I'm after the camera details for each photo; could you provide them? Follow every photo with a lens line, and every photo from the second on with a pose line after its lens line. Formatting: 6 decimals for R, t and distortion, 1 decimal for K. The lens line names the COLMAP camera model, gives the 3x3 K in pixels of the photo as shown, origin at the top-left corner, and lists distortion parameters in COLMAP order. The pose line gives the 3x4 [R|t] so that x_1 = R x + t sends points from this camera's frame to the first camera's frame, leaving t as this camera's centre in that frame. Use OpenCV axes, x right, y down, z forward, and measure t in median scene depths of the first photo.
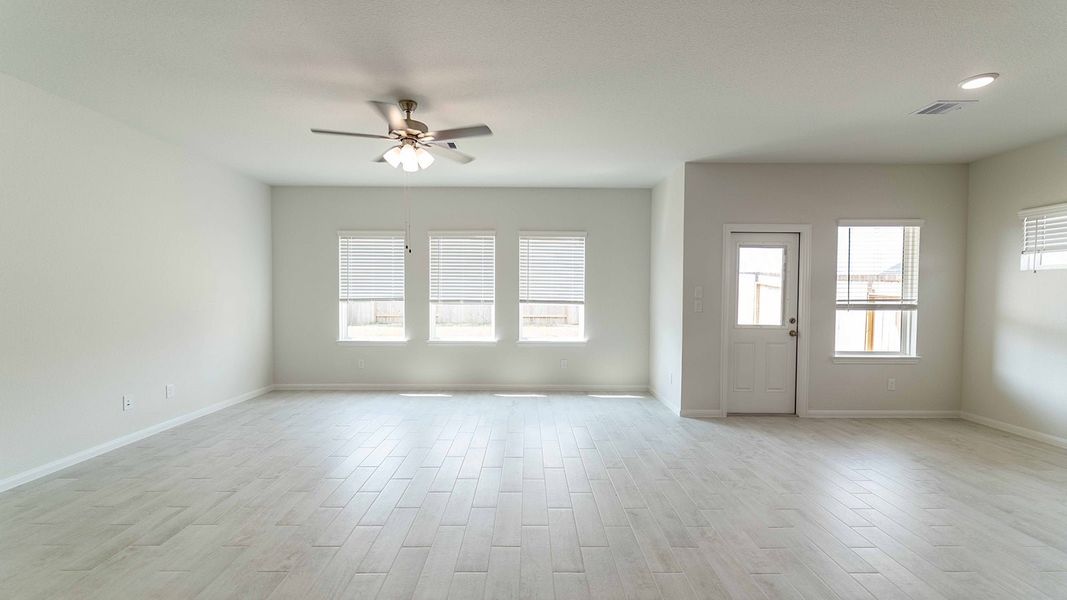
lens RADIAL K [[428.4, 0, 533.5], [0, 428.4, 300.0], [0, 0, 1]] dist [0.001929, 0.000086]
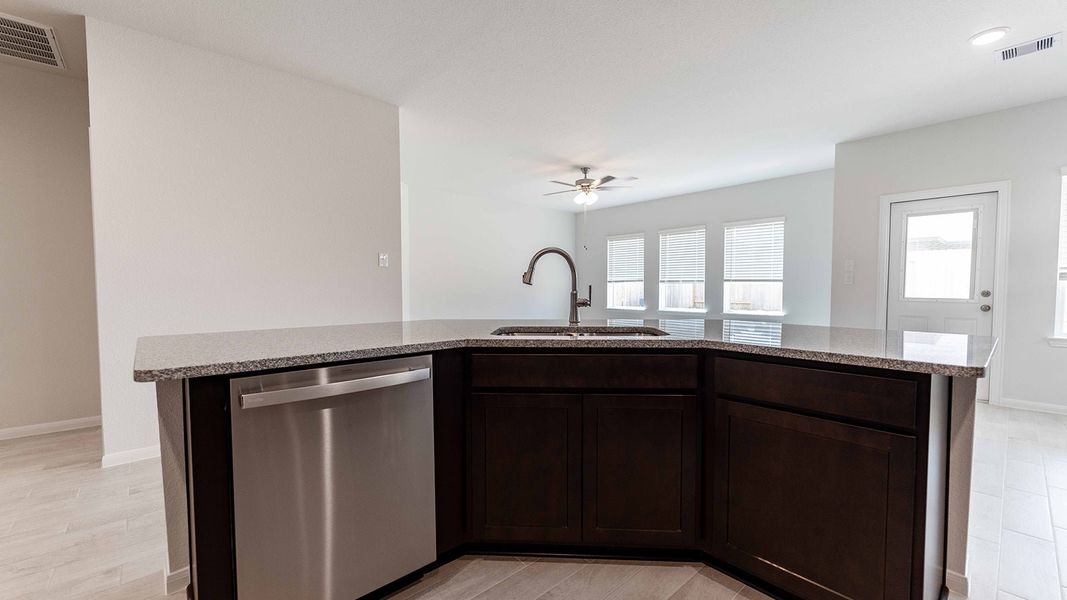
lens RADIAL K [[431.6, 0, 532.9], [0, 431.6, 304.0], [0, 0, 1]] dist [0.002194, -0.000344]
pose [[0.659541, 0.022176, -0.751341, 0.658535], [-0.006151, 0.999690, 0.024107, 0.053910], [0.751643, -0.011278, 0.659474, -0.276105]]
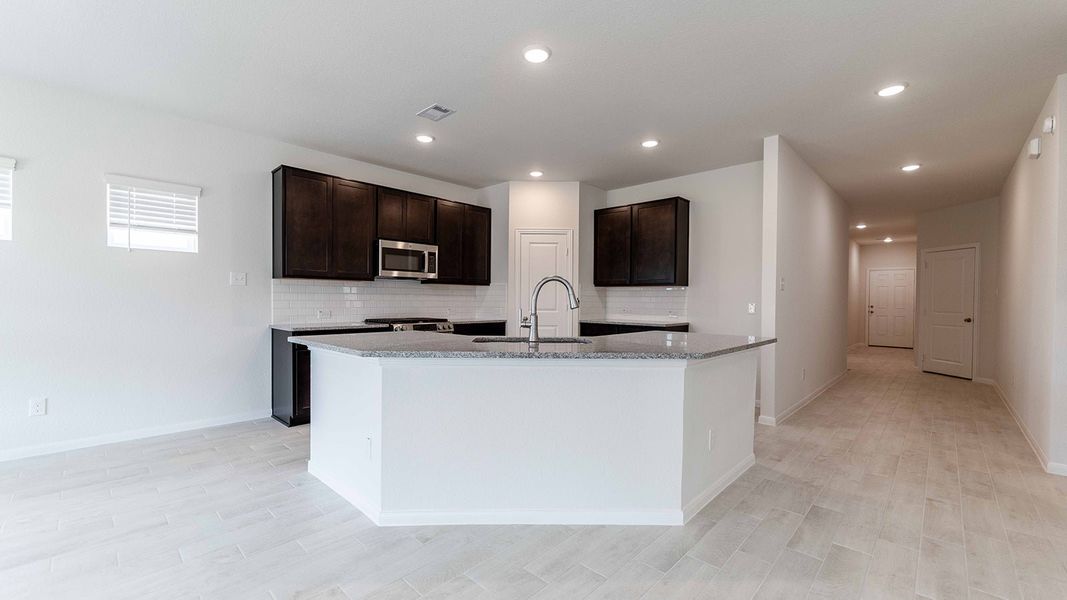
lens RADIAL K [[431.6, 0, 532.9], [0, 431.6, 304.0], [0, 0, 1]] dist [0.002194, -0.000344]
pose [[-0.714810, -0.019869, 0.699036, -0.029904], [-0.002045, 0.999651, 0.026323, 0.024361], [-0.699315, 0.017386, -0.714602, 0.445254]]
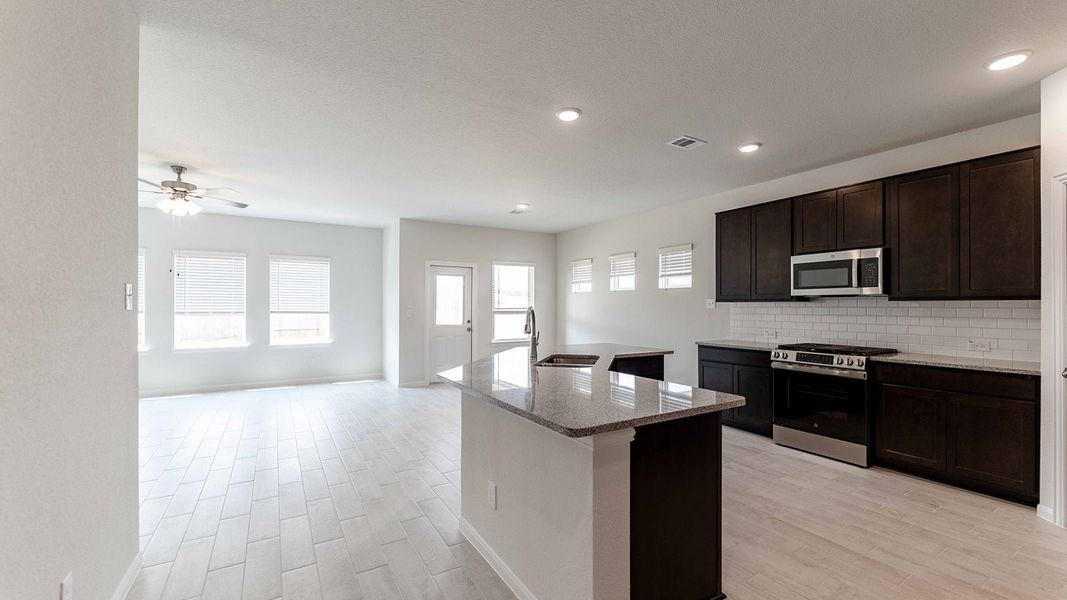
lens RADIAL K [[431.6, 0, 532.9], [0, 431.6, 304.0], [0, 0, 1]] dist [0.002194, -0.000344]
pose [[0.862905, -0.003338, 0.505356, -0.010511], [0.013077, 0.999791, -0.015726, 0.010815], [-0.505198, 0.020179, 0.862768, -0.530517]]
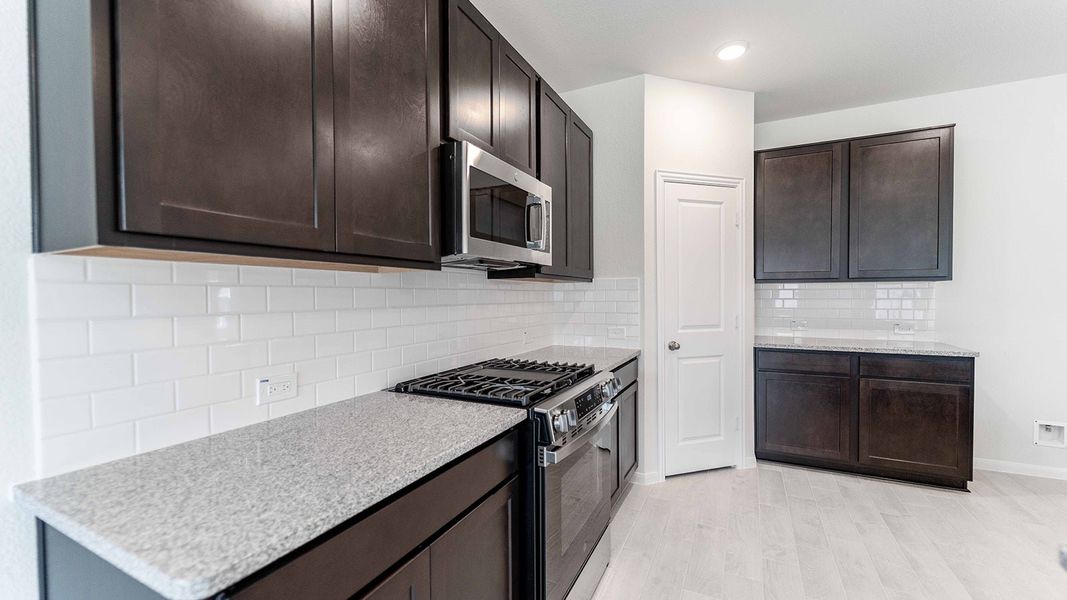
lens RADIAL K [[428.4, 0, 533.5], [0, 428.4, 300.0], [0, 0, 1]] dist [0.001929, 0.000086]
pose [[-0.886416, -0.008901, 0.462805, 0.727006], [0.005887, 0.999517, 0.030499, 0.011387], [-0.462853, 0.029759, -0.885935, 0.240841]]
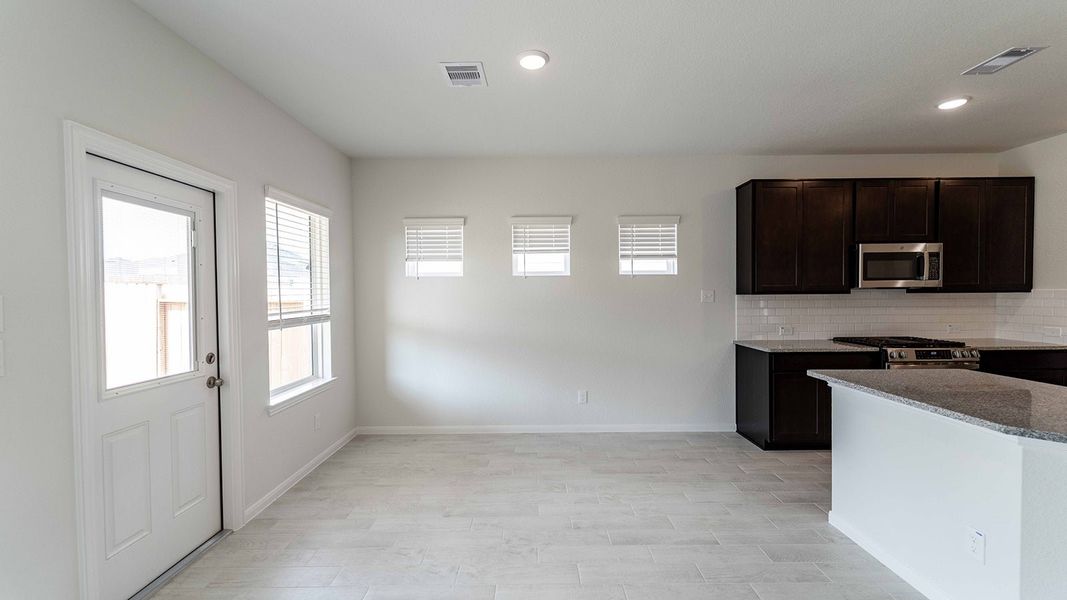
lens RADIAL K [[431.6, 0, 532.9], [0, 431.6, 304.0], [0, 0, 1]] dist [0.002194, -0.000344]
pose [[0.014324, -0.032461, 0.999370, 0.082067], [0.025913, 0.999149, 0.032083, -0.024903], [-0.999562, 0.025437, 0.015153, 0.594911]]
